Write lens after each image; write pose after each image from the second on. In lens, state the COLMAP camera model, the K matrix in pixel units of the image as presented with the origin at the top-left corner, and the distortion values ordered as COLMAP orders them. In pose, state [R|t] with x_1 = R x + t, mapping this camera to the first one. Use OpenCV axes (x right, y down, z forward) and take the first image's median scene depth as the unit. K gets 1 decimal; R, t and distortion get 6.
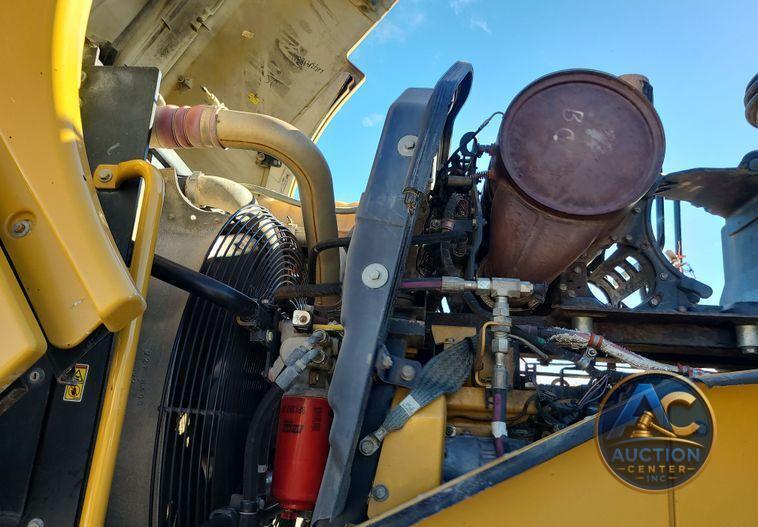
lens RADIAL K [[566.0, 0, 358.9], [0, 566.0, 279.9], [0, 0, 1]] dist [0.041365, -0.037217]
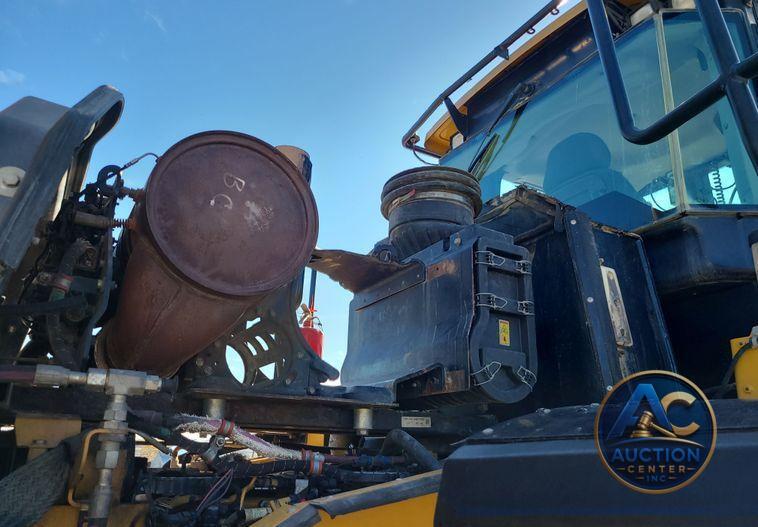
lens RADIAL K [[572.5, 0, 379.0], [0, 572.5, 263.5], [0, 0, 1]] dist [-0.011540, 0.000283]
pose [[0.797589, 0.137479, 0.587326, 0.043223], [-0.108037, 0.990495, -0.085137, -0.103601], [-0.593447, 0.004451, 0.804861, 0.131837]]
